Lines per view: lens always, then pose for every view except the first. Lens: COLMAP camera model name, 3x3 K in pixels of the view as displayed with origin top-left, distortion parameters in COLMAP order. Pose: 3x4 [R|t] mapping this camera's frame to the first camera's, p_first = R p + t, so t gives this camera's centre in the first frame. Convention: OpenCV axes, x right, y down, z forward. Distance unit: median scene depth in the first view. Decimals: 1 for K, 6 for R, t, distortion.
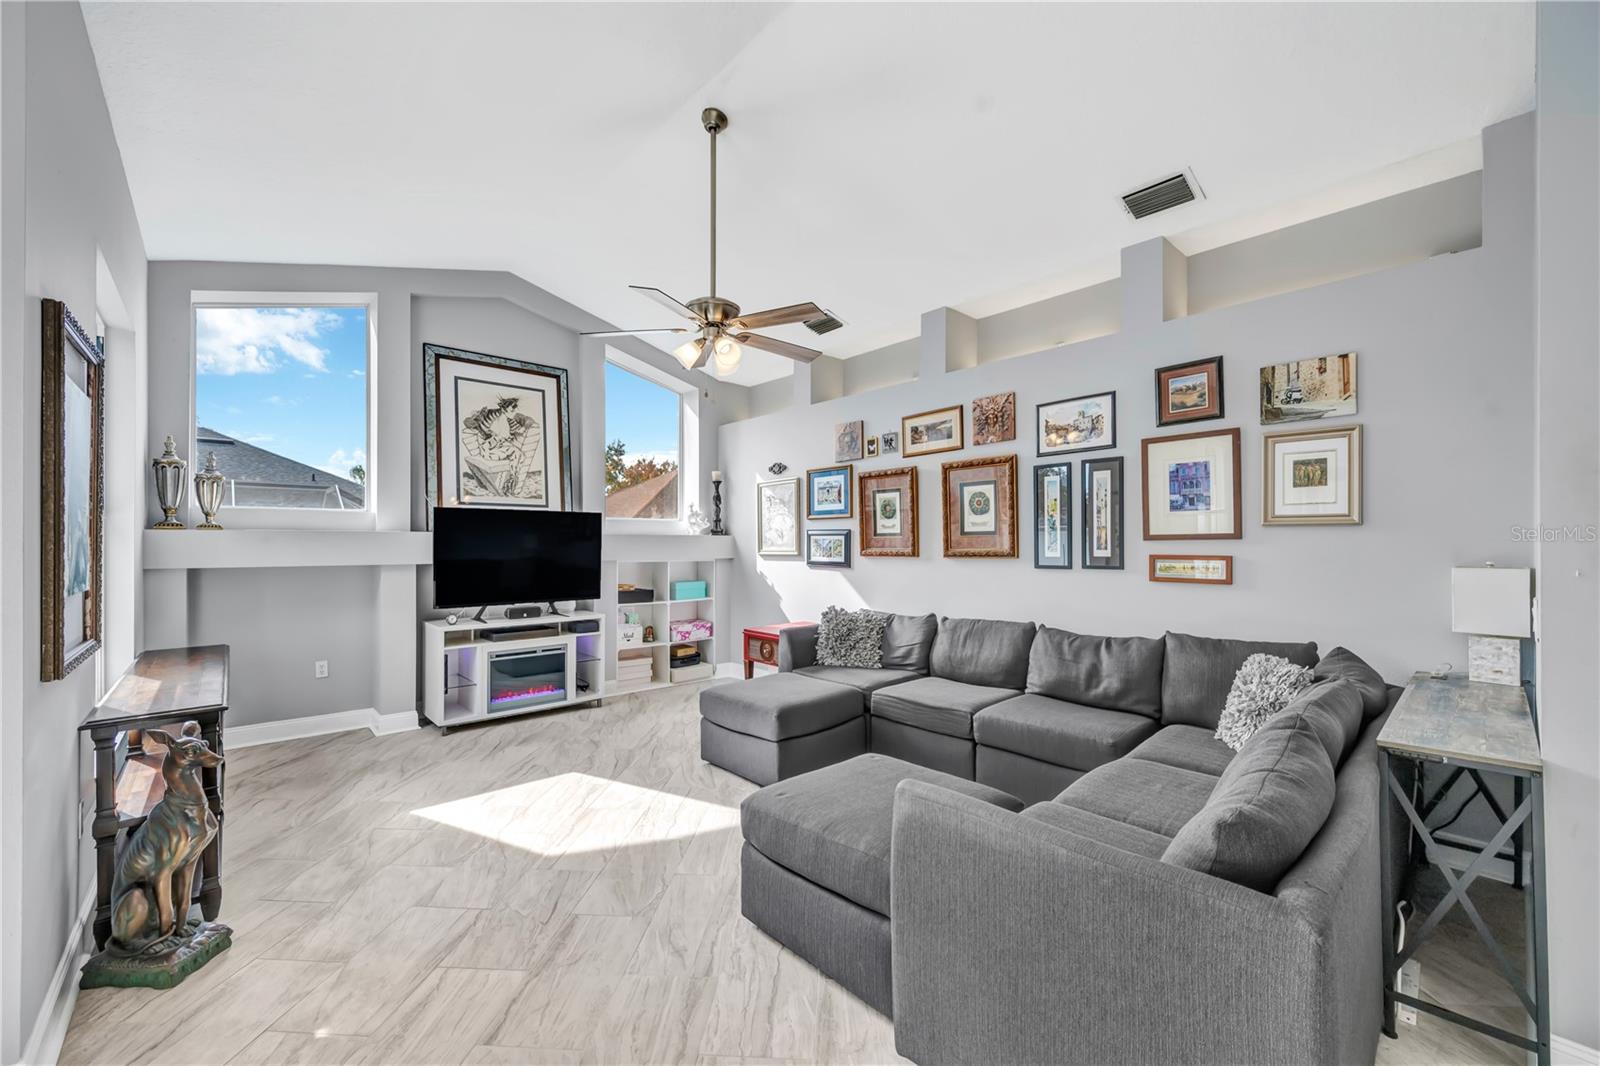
lens RADIAL K [[640.7, 0, 797.6], [0, 640.7, 539.5], [0, 0, 1]] dist [-0.000012, 0.000122]
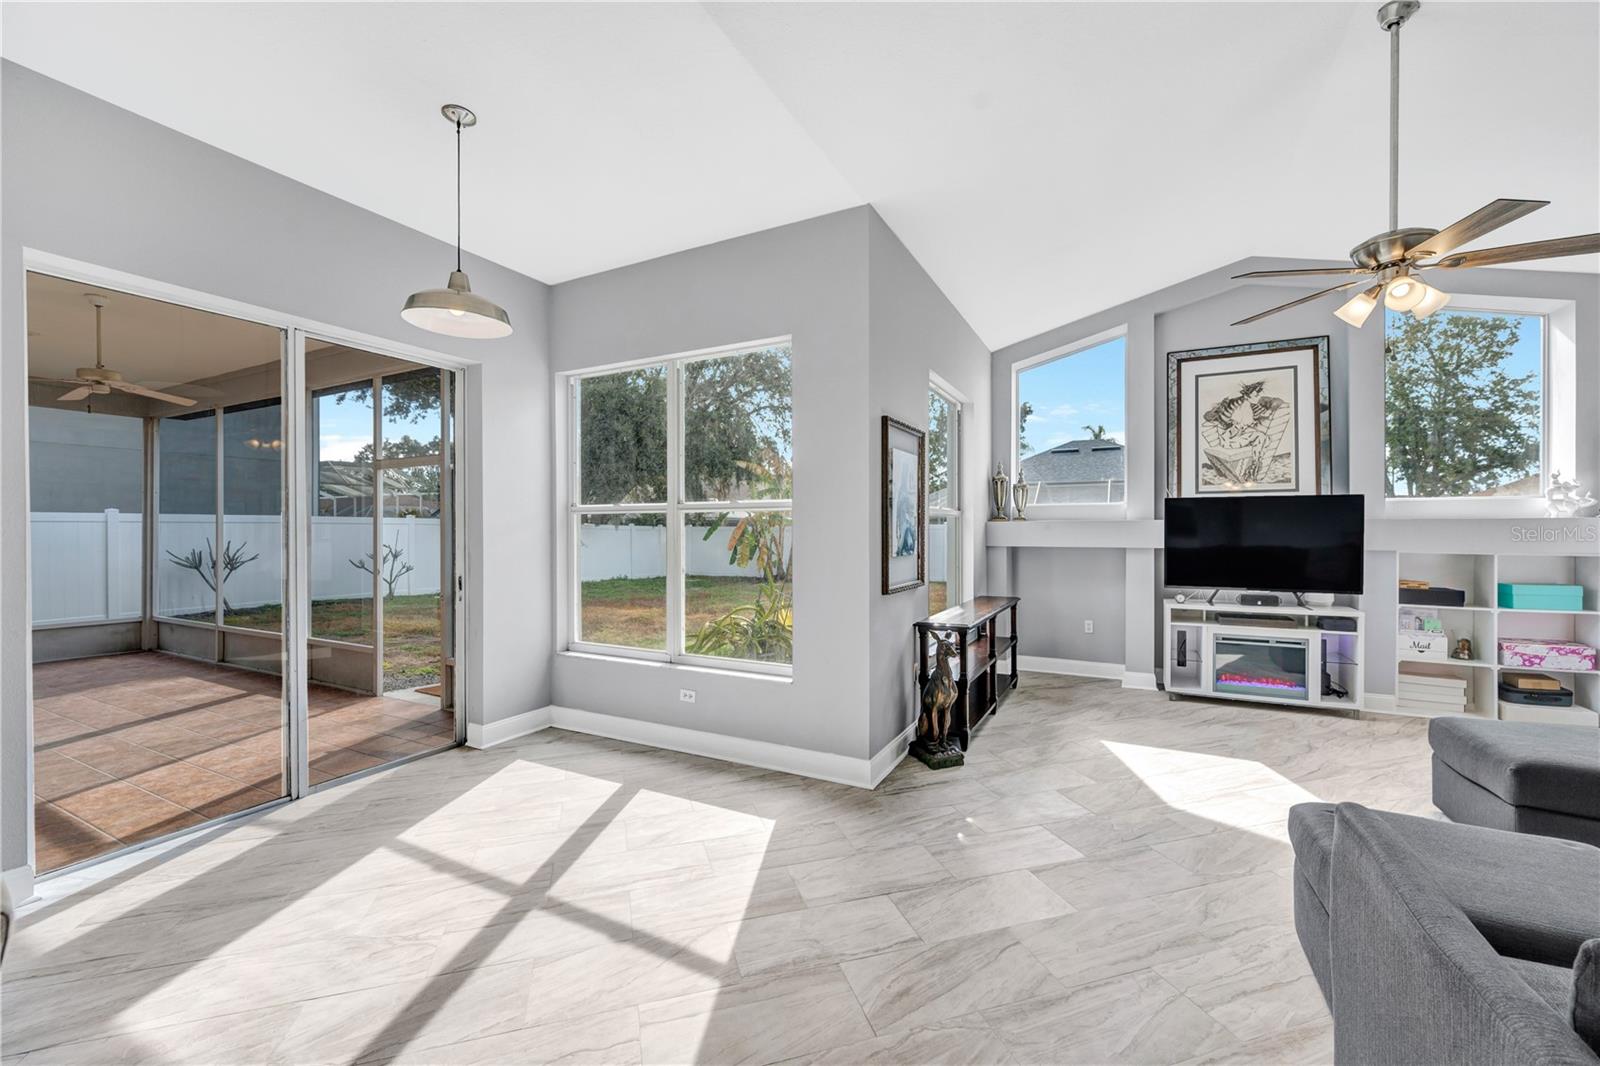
lens RADIAL K [[642.7, 0, 807.2], [0, 642.7, 532.2], [0, 0, 1]] dist [-0.000491, 0.000237]
pose [[0.354073, 0.003462, -0.935211, 0.250912], [0.006096, 0.999963, 0.006010, -0.000792], [0.935198, -0.007829, 0.354039, 0.001713]]
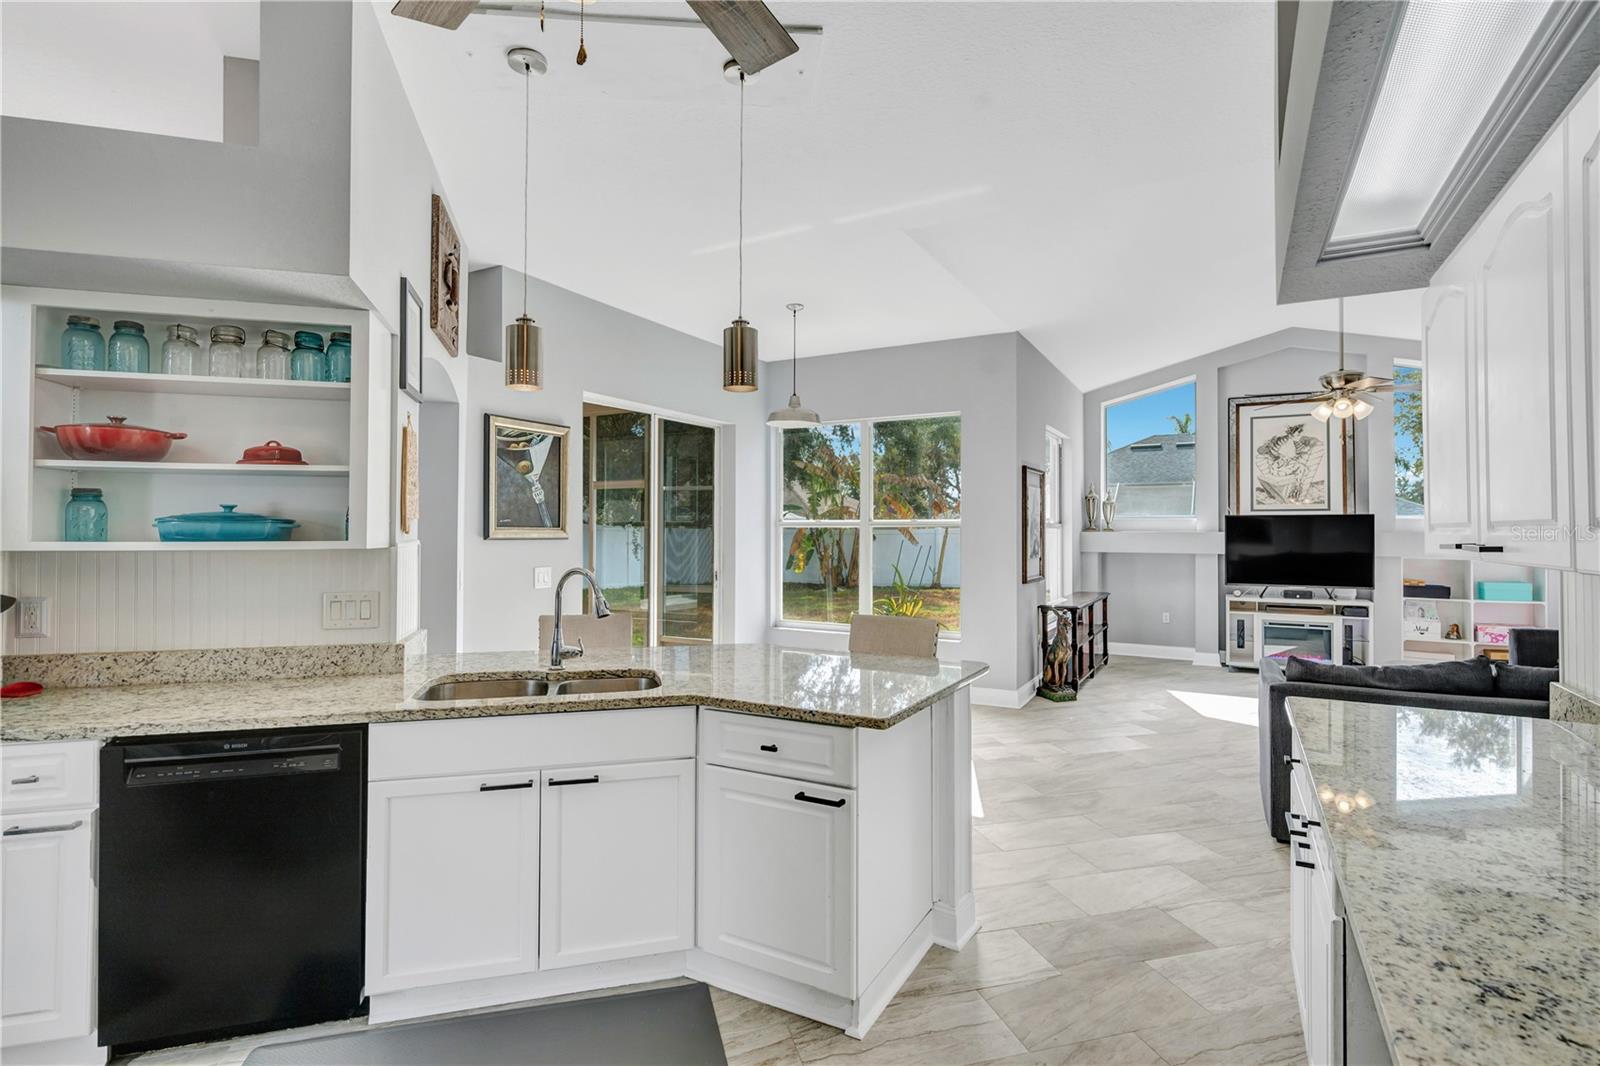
lens RADIAL K [[772.6, 0, 796.9], [0, 772.6, 520.0], [0, 0, 1]] dist [0.001322, 0.000128]
pose [[0.313955, -0.012357, -0.949358, 0.732500], [0.002371, 0.999922, -0.012231, -0.018399], [0.949435, 0.001589, 0.313959, -0.441196]]
